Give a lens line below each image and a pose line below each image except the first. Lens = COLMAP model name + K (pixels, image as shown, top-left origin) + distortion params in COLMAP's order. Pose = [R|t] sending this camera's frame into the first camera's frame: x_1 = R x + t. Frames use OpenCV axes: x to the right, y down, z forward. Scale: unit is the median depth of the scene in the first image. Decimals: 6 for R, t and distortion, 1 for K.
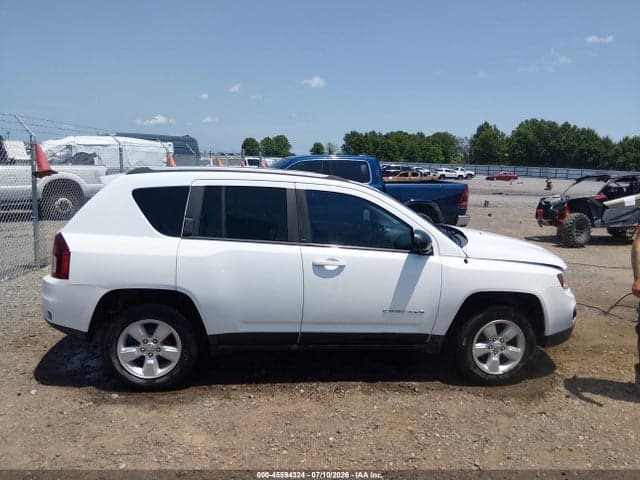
lens RADIAL K [[477.9, 0, 320.0], [0, 477.9, 240.0], [0, 0, 1]] dist [0.109806, -0.177771]
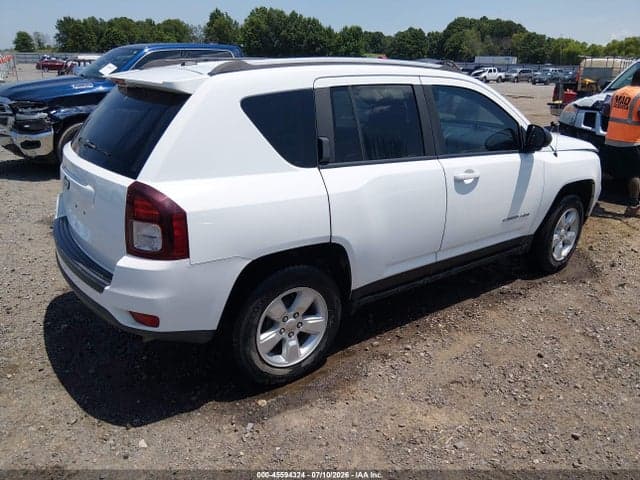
lens RADIAL K [[477.9, 0, 320.0], [0, 477.9, 240.0], [0, 0, 1]] dist [0.109806, -0.177771]
pose [[0.873682, -0.190103, 0.447818, -0.605067], [0.094000, 0.969111, 0.228007, -0.059177], [-0.477331, -0.157111, 0.864564, 0.380195]]
